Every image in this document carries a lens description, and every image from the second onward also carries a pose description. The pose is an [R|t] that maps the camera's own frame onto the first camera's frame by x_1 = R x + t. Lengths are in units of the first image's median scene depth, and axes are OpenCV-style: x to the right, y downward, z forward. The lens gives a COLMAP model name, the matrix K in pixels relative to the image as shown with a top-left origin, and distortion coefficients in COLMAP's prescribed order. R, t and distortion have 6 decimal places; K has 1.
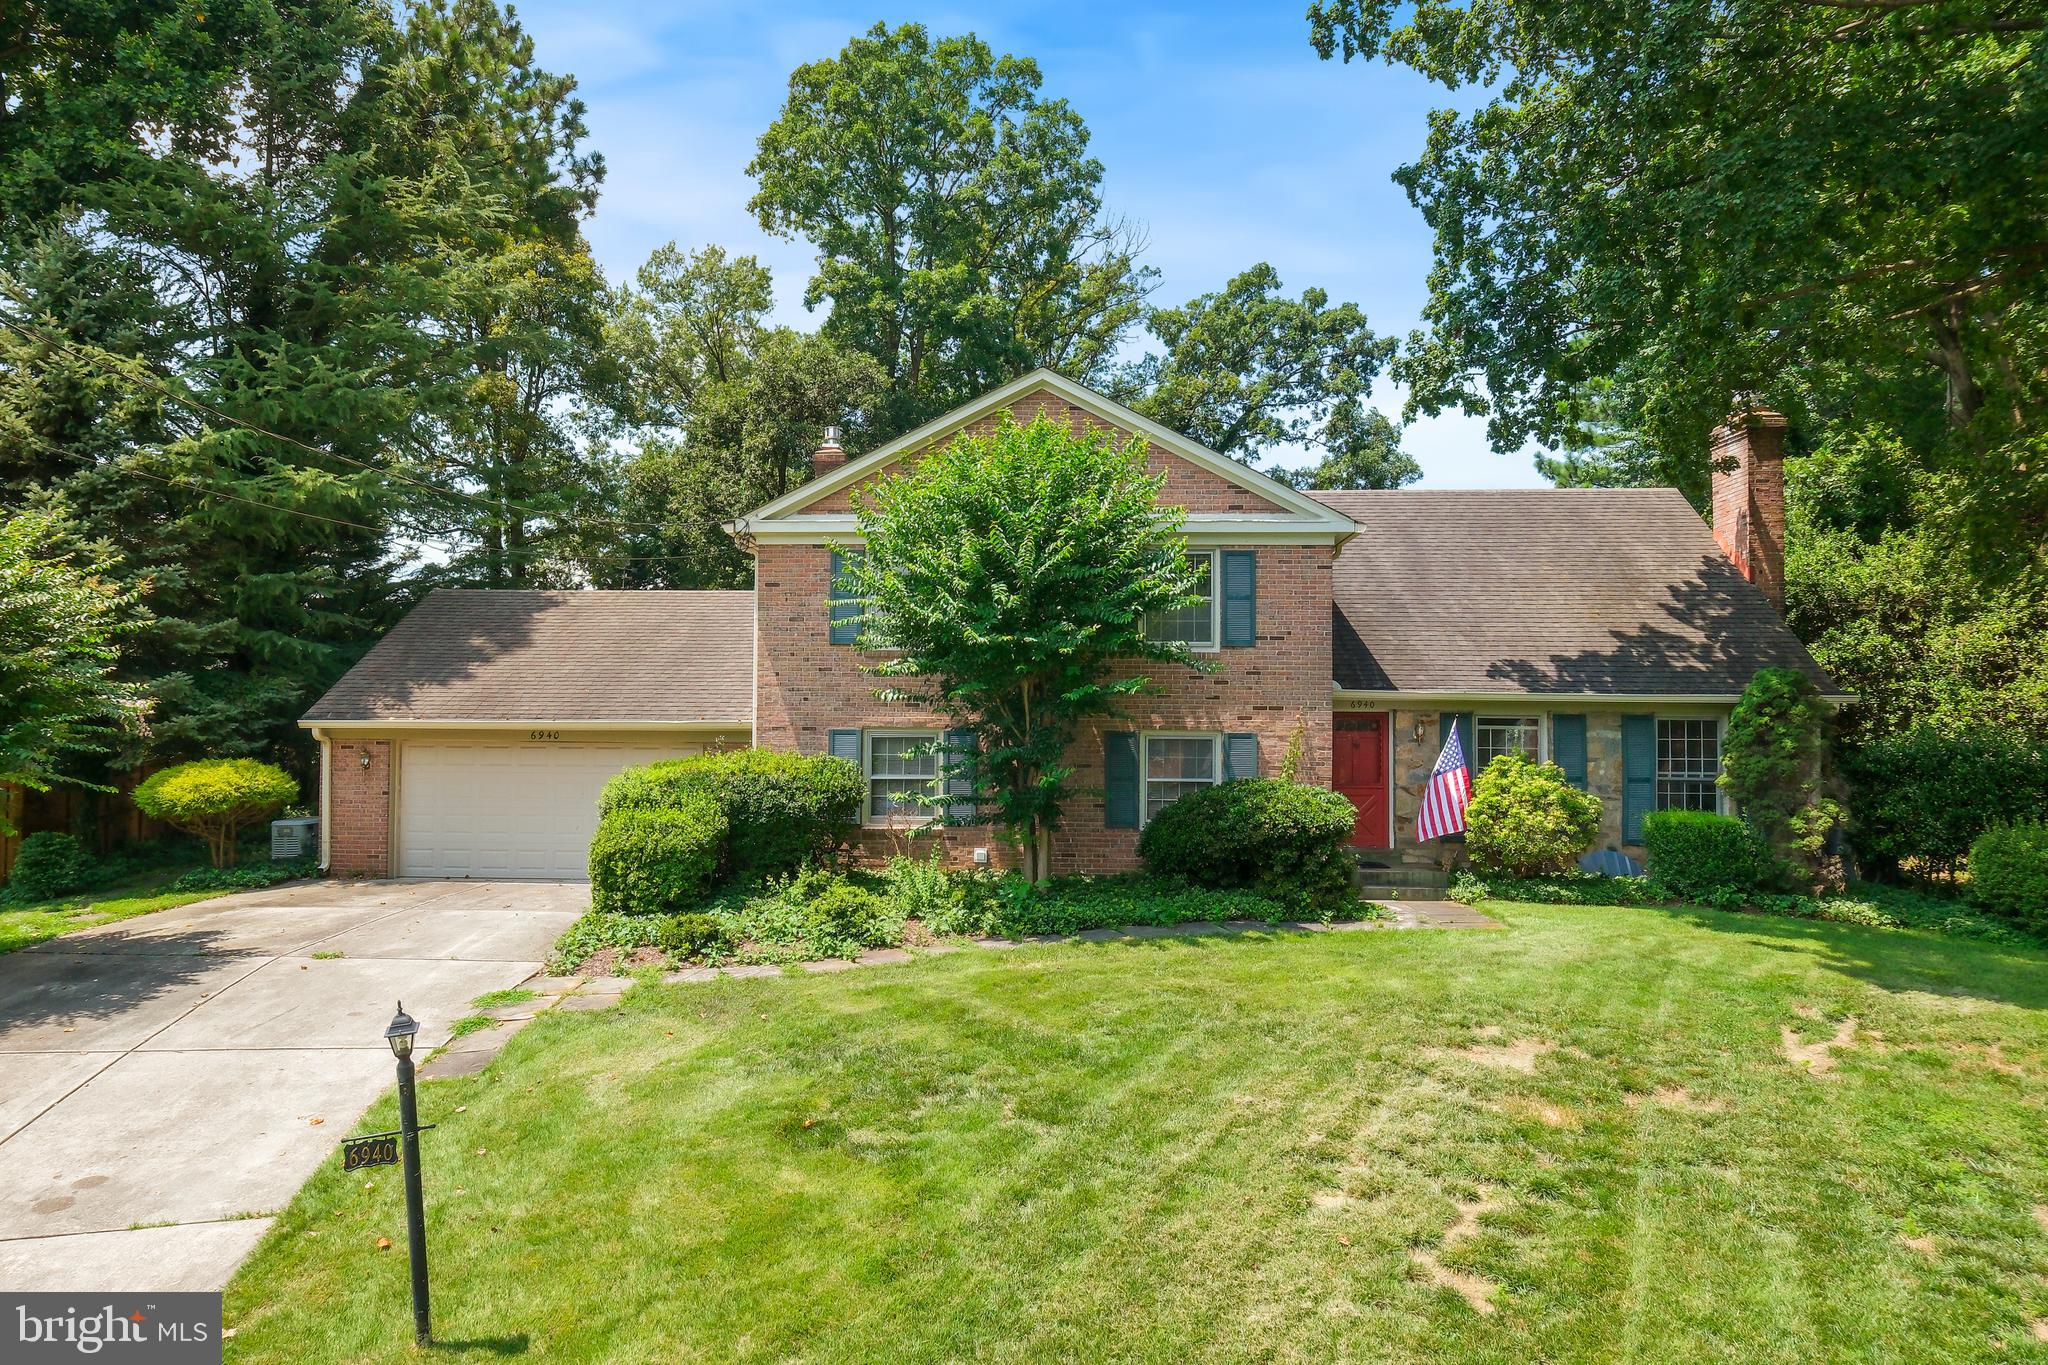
lens RADIAL K [[1096.4, 0, 1023.8], [0, 1096.4, 520.0], [0, 0, 1]] dist [-0.000181, -0.000727]
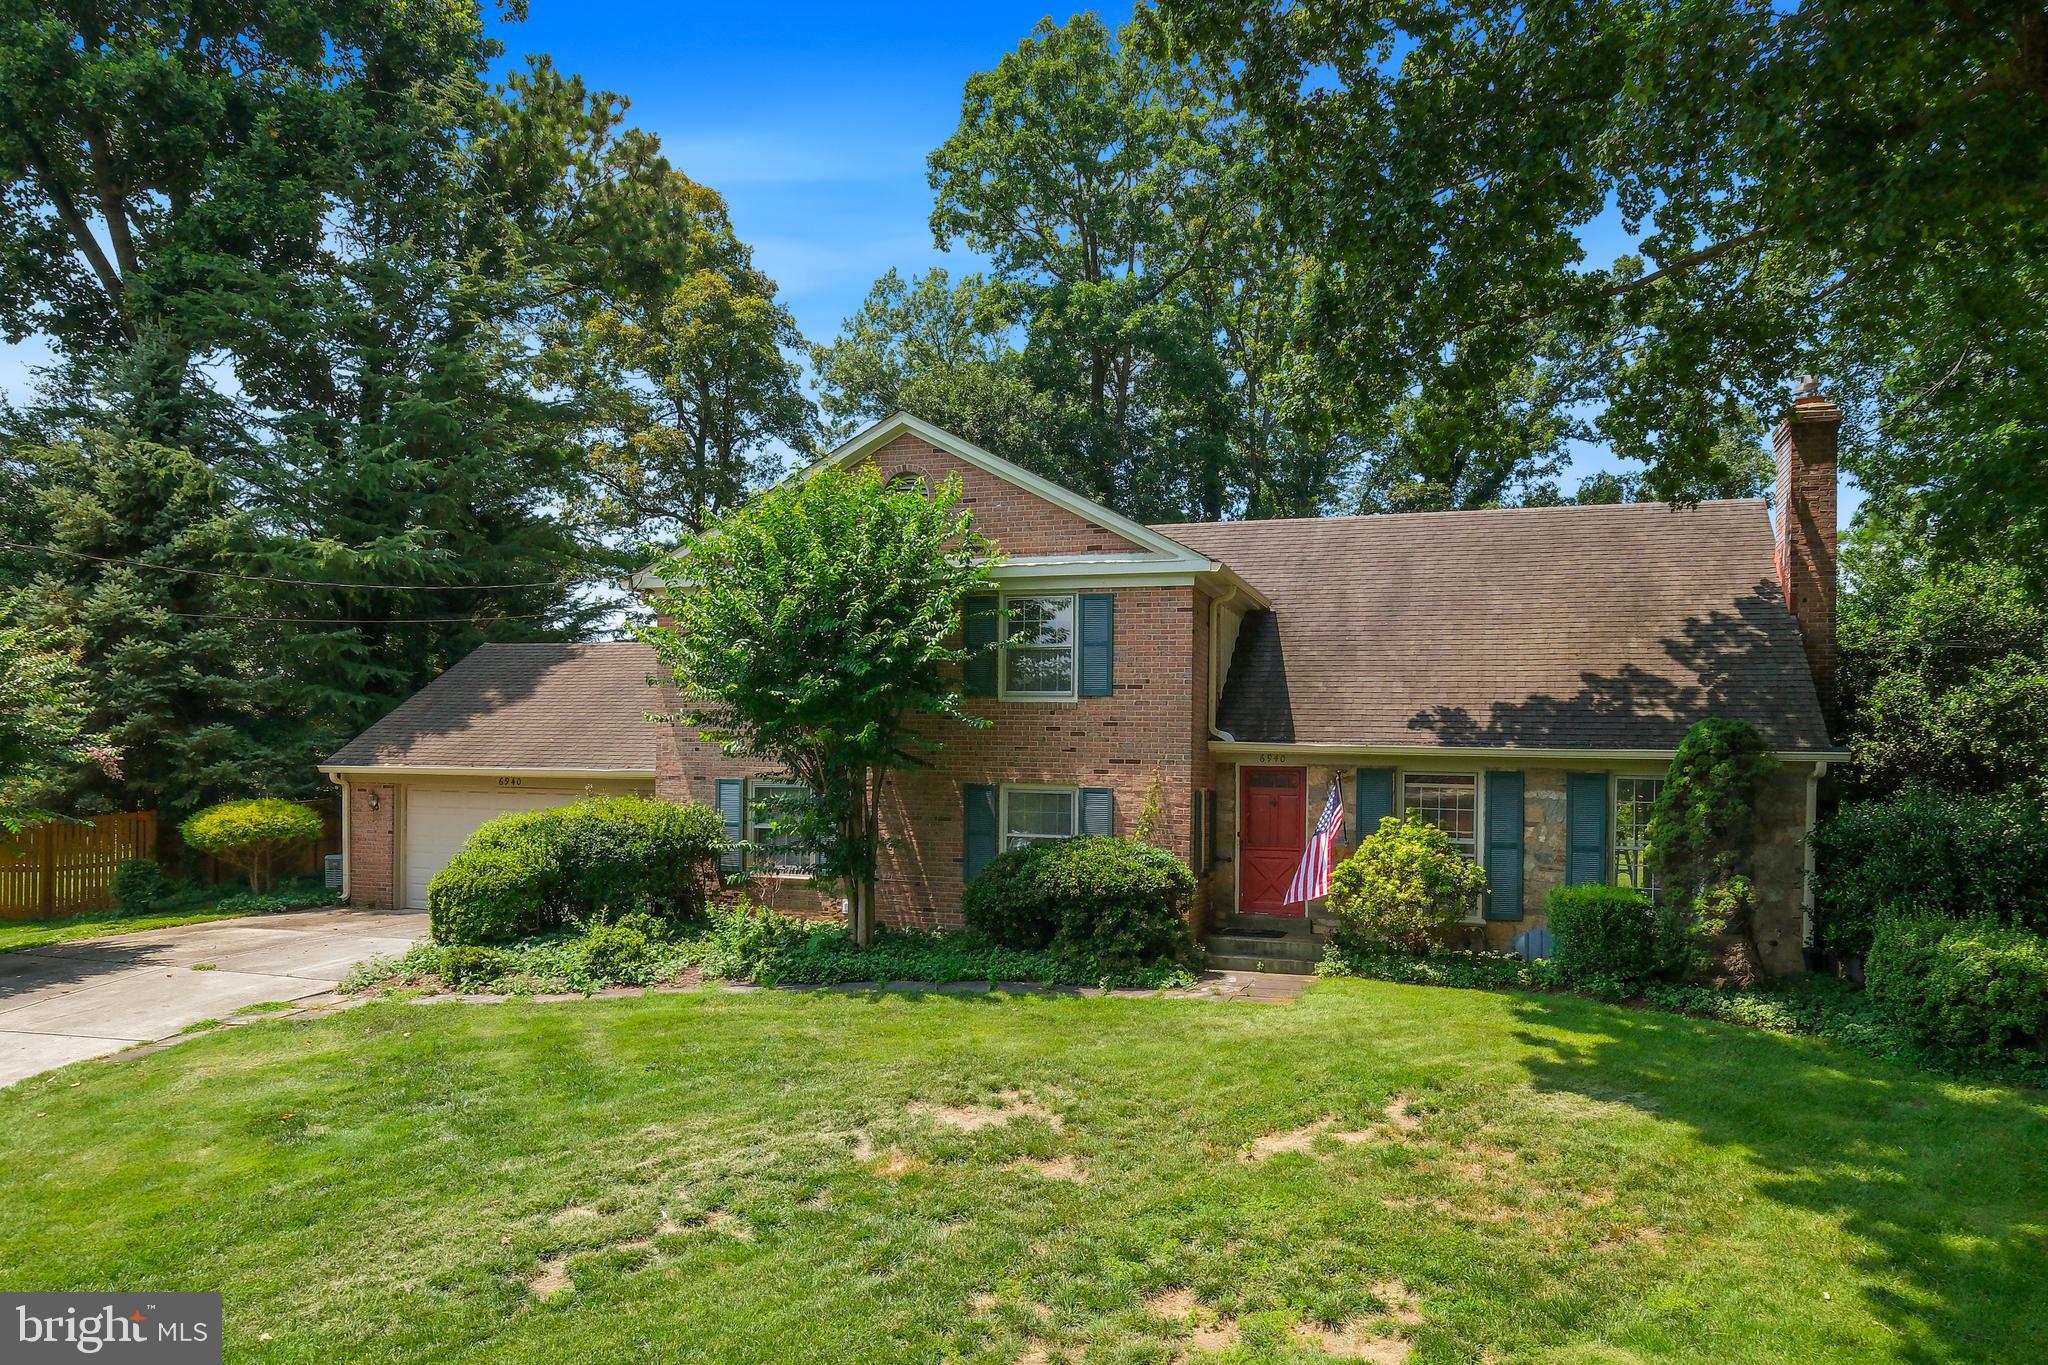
lens RADIAL K [[1202.4, 0, 995.6], [0, 1202.4, 568.5], [0, 0, 1]] dist [0.000118, -0.001841]
pose [[0.968836, -0.031796, -0.245655, 0.368522], [0.035408, 0.999320, 0.010302, -0.007454], [0.245160, -0.018679, 0.969303, -0.018417]]
